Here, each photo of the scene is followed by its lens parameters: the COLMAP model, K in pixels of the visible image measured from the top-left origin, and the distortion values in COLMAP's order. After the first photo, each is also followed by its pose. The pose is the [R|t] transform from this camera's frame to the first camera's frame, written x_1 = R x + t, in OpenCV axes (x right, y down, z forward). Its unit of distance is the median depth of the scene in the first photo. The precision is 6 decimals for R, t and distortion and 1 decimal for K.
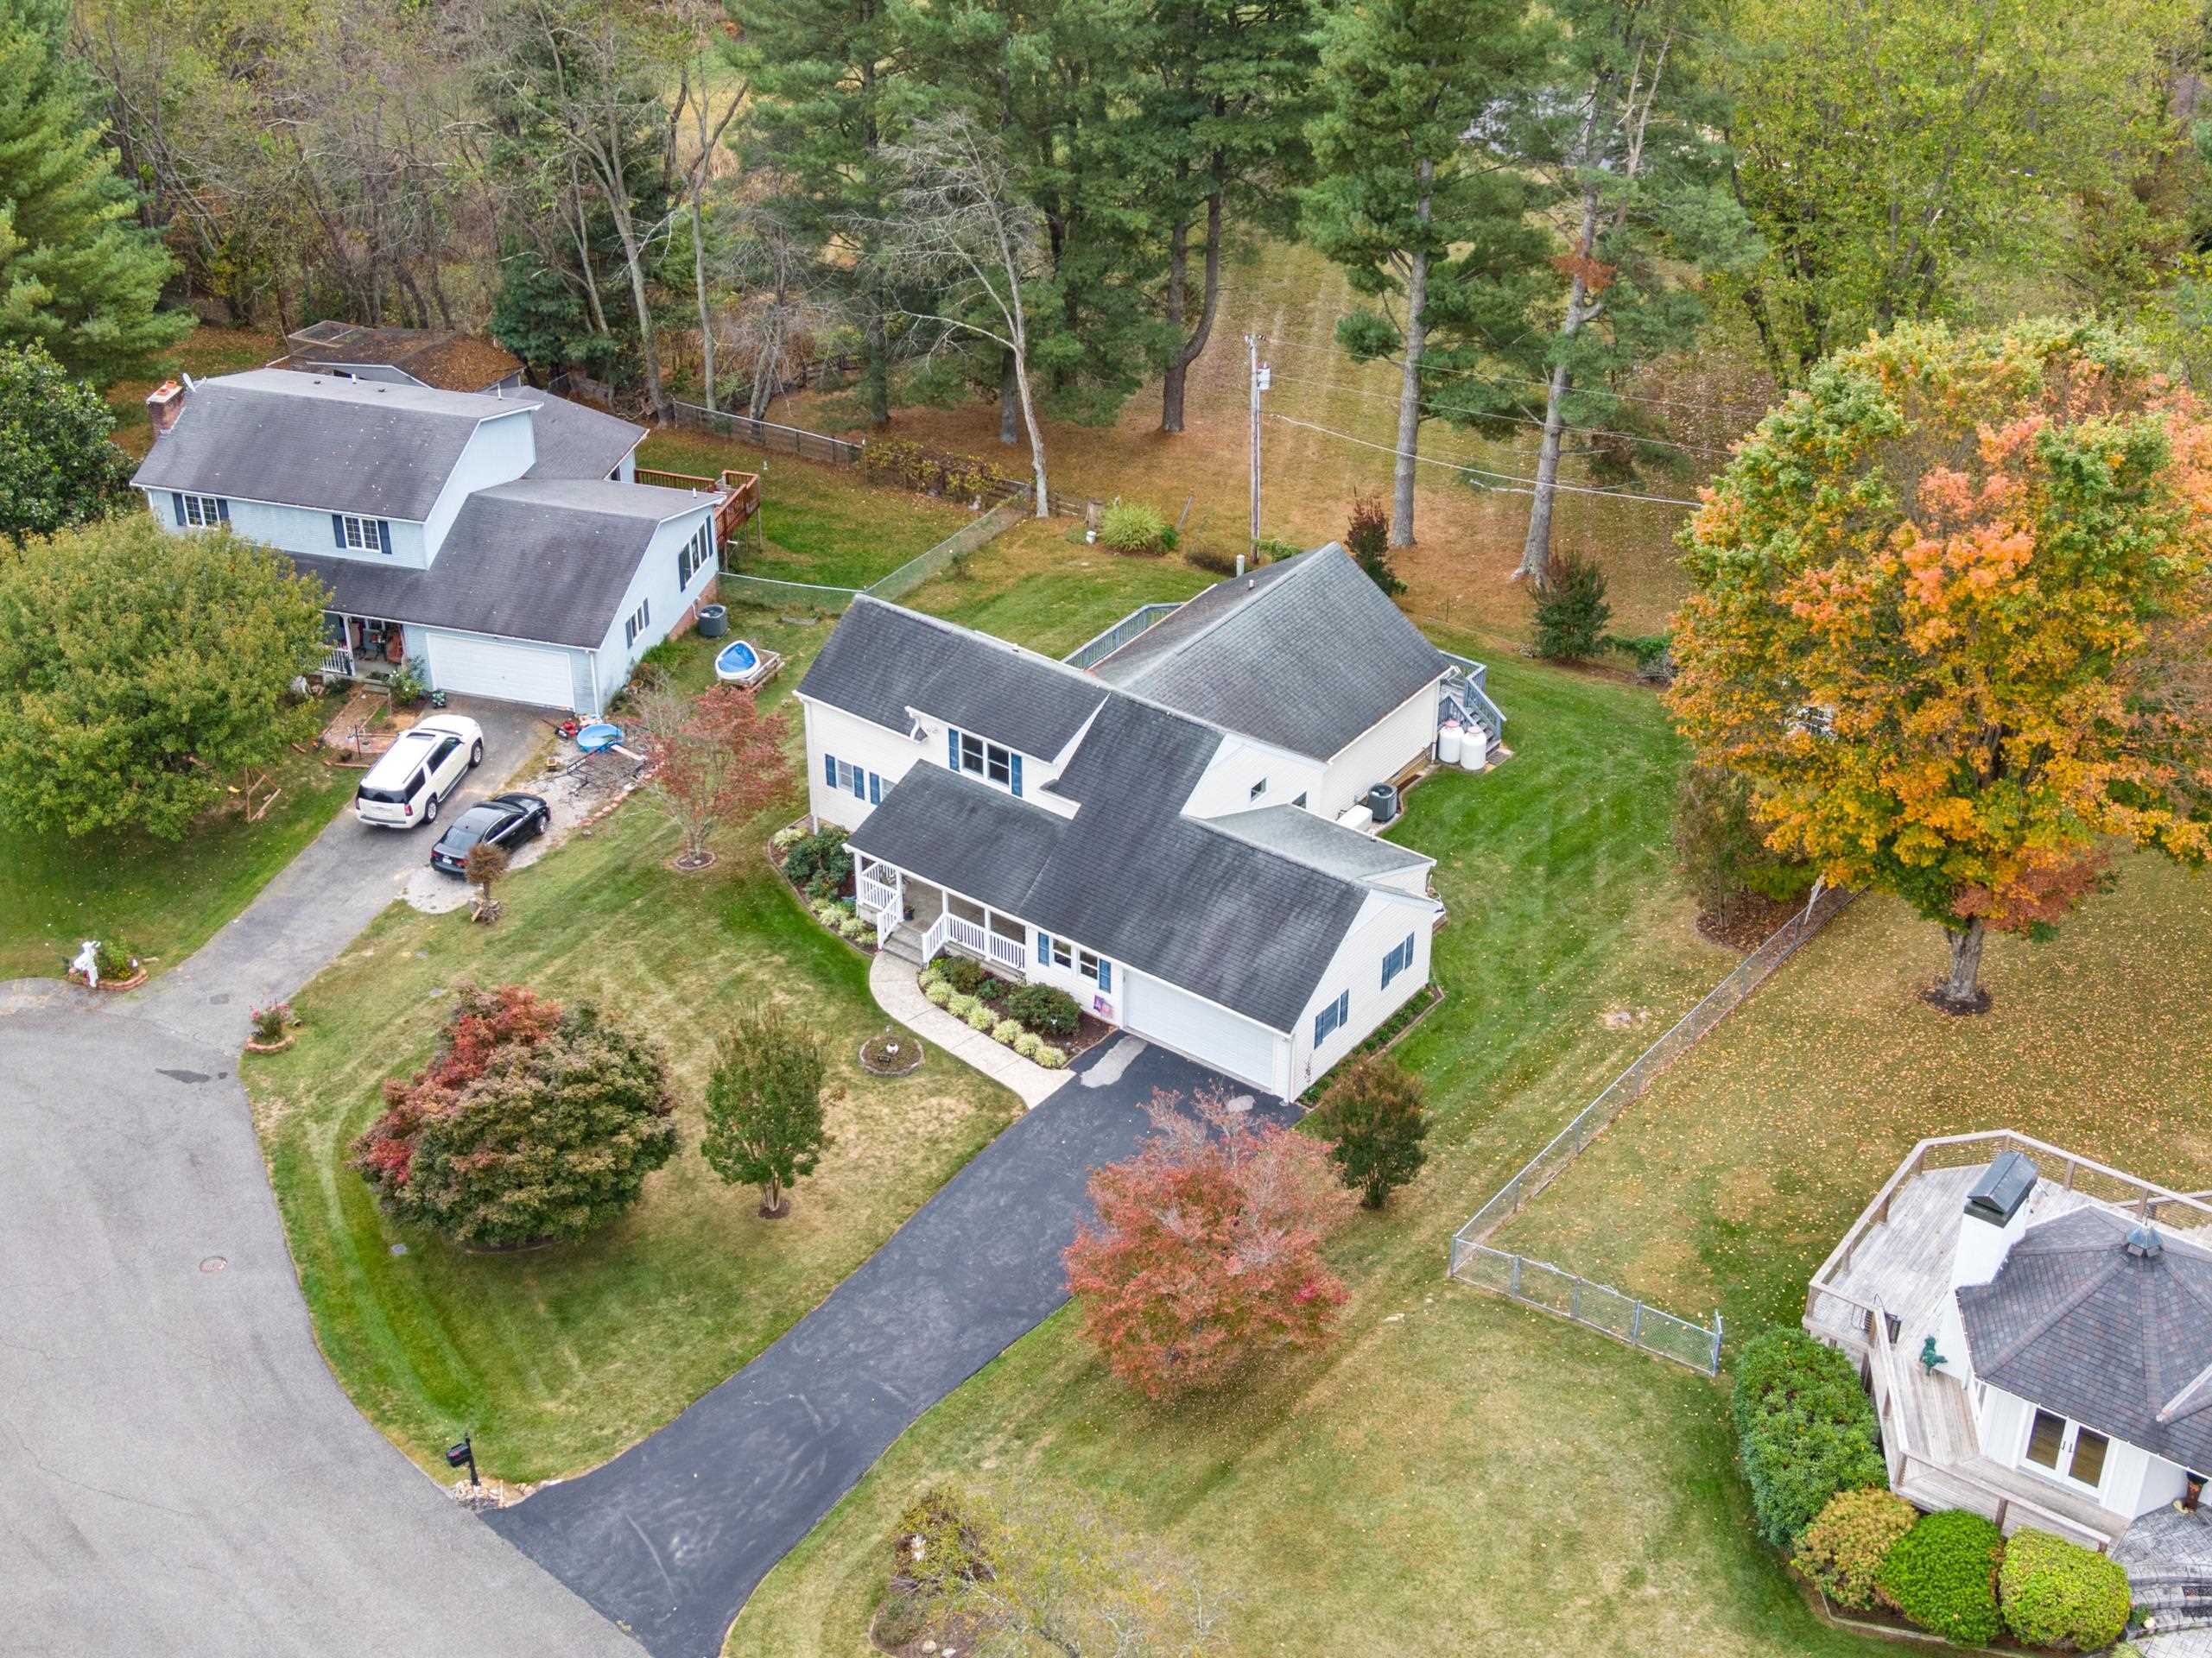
lens RADIAL K [[3142.3, 0, 1099.1], [0, 3142.3, 864.9], [0, 0, 1]] dist [0.083530, -0.494870]
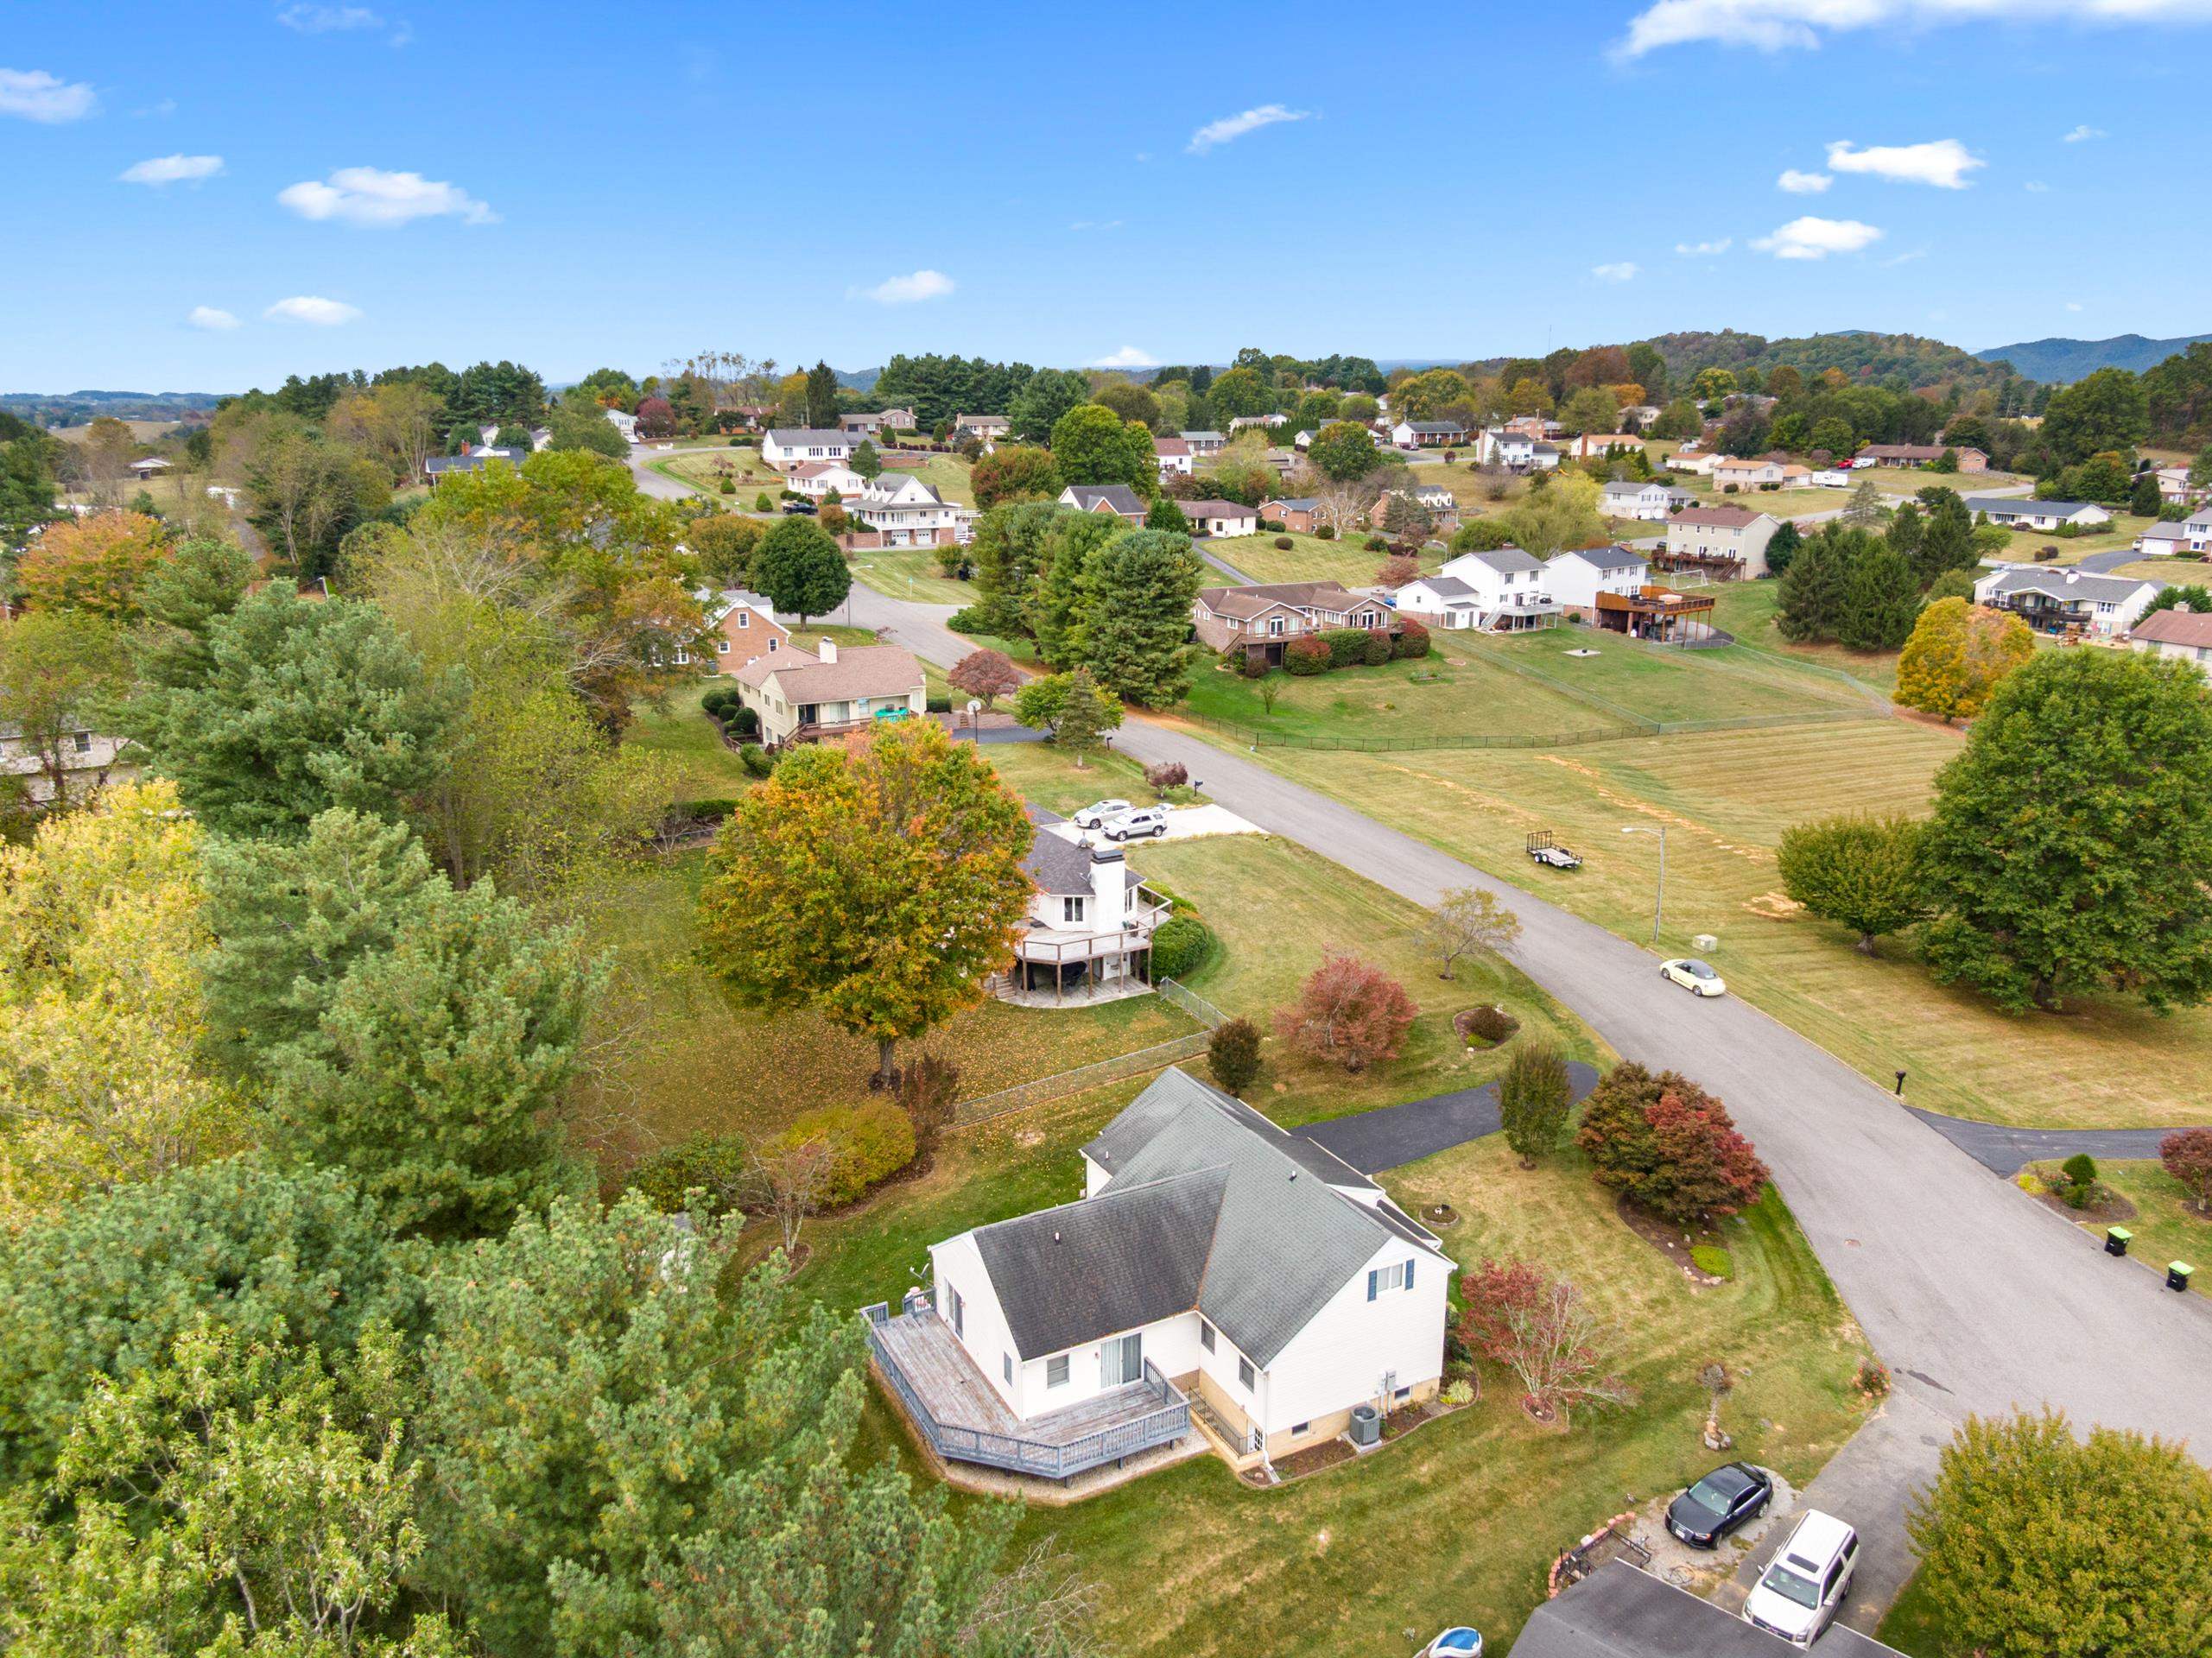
lens RADIAL K [[1587.2, 0, 1101.9], [0, 1587.2, 839.9], [0, 0, 1]] dist [0.058134, -0.094531]
pose [[-0.901639, -0.117718, 0.416161, -0.227262], [0.236410, 0.671612, 0.702174, -0.687573], [-0.362157, 0.731492, -0.577722, 1.376922]]
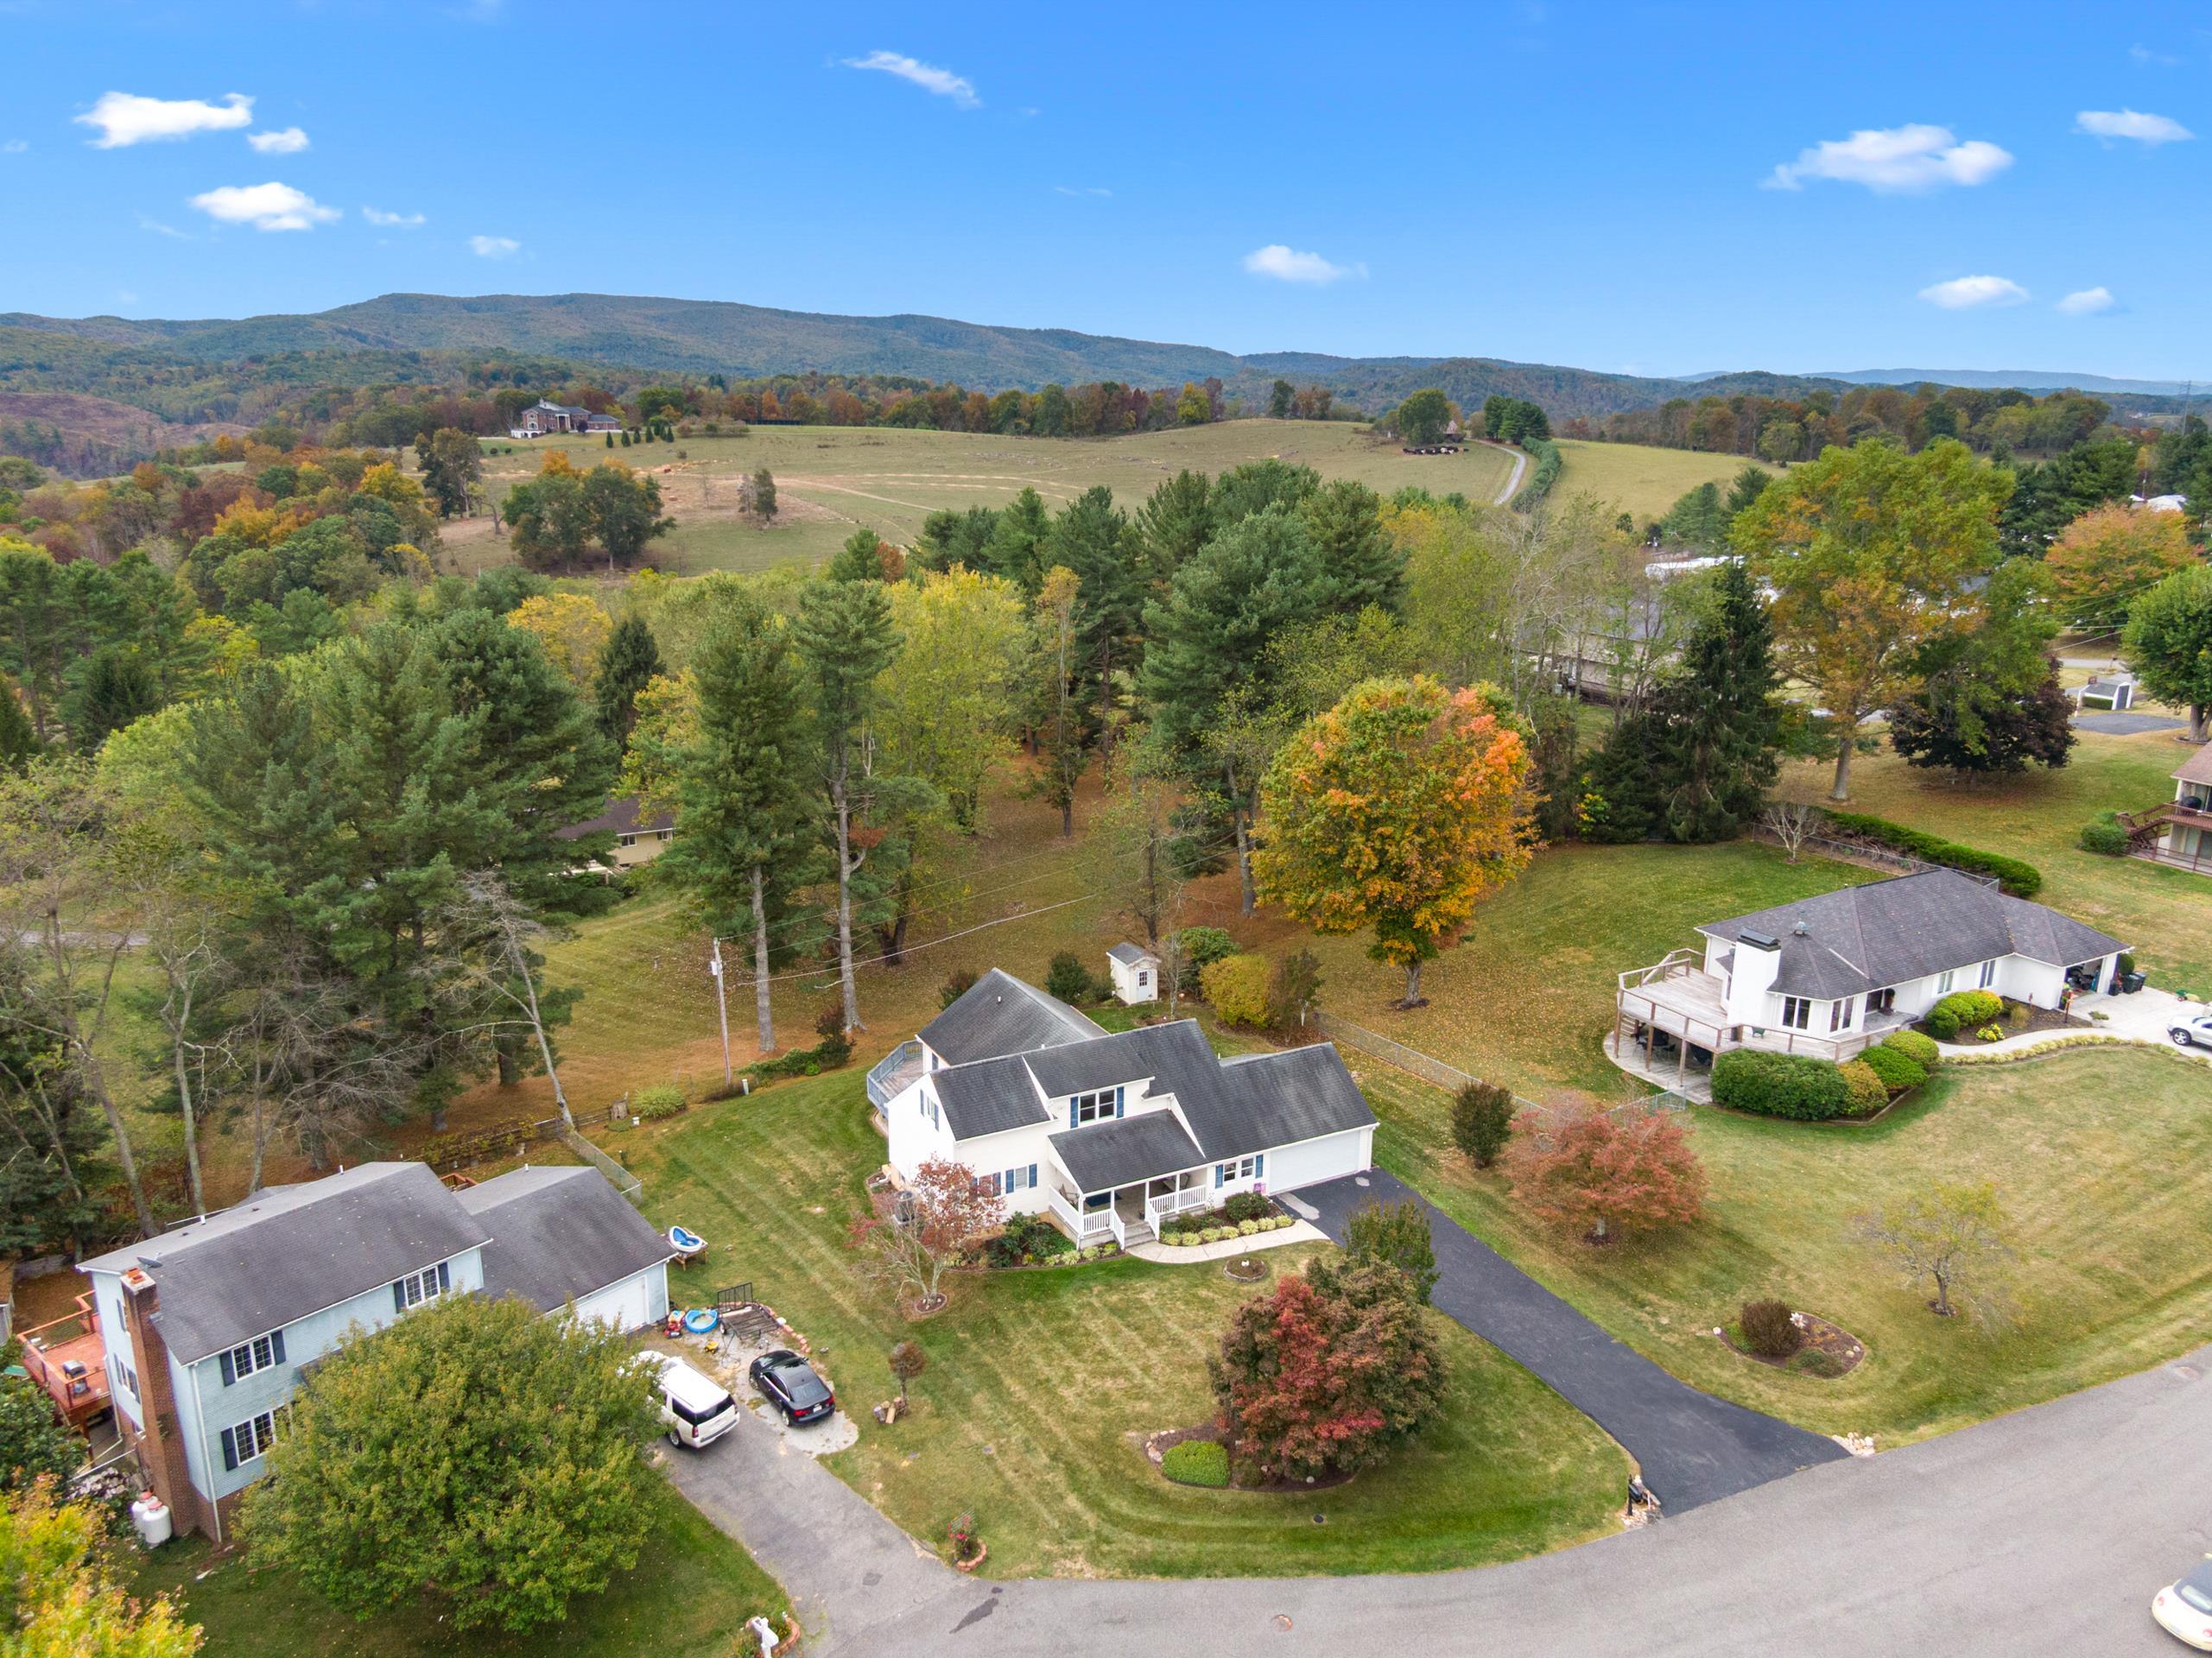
lens RADIAL K [[1577.9, 0, 1104.8], [0, 1577.9, 858.0], [0, 0, 1]] dist [0.030347, -0.044150]
pose [[0.426680, -0.248627, 0.869557, -0.692683], [0.492516, 0.870274, 0.007161, -0.146804], [-0.758533, 0.425215, 0.493781, 0.581388]]
